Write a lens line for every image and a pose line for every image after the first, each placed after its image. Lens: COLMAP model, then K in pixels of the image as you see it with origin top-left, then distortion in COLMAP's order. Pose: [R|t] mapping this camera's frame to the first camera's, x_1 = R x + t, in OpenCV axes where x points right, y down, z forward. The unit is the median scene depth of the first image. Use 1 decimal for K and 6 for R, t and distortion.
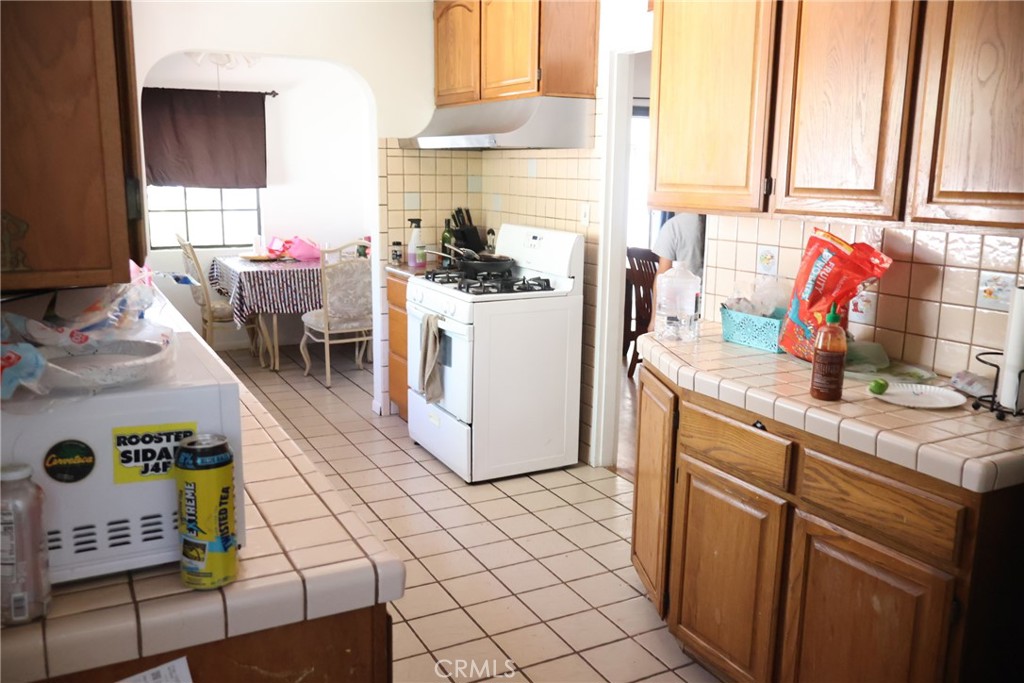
lens RADIAL K [[856.7, 0, 514.6], [0, 856.7, 341.3], [0, 0, 1]] dist [-0.009217, 0.003535]
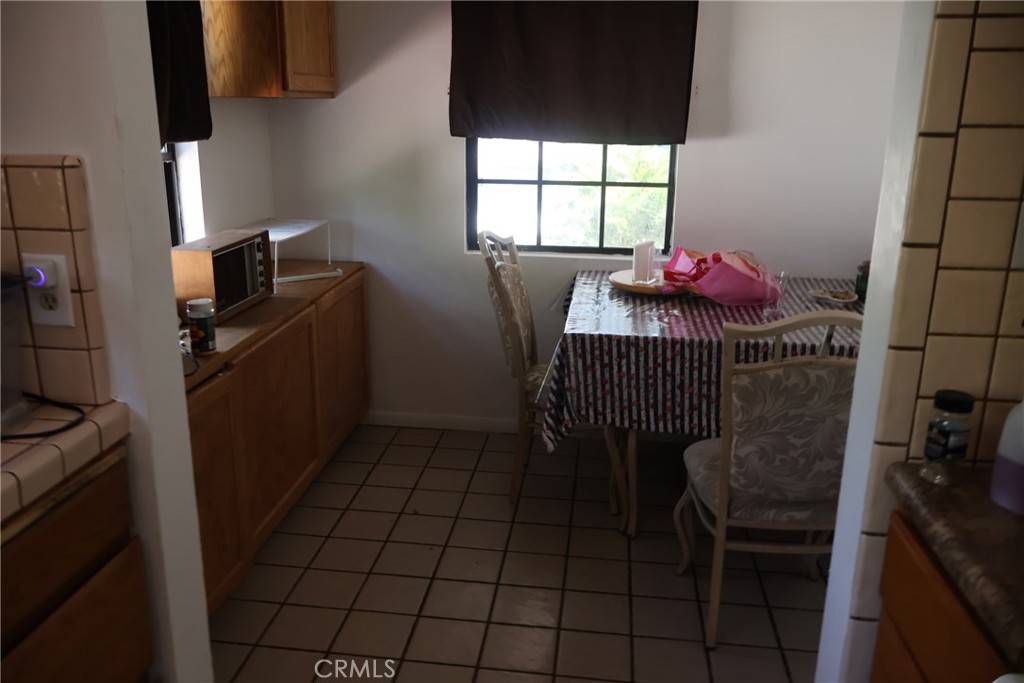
lens RADIAL K [[856.7, 0, 509.1], [0, 856.7, 348.0], [0, 0, 1]] dist [-0.009217, 0.003535]
pose [[0.818162, 0.156743, -0.553212, -0.089791], [-0.114103, 0.987252, 0.110971, -0.119660], [0.563553, -0.027669, 0.825616, 0.597673]]
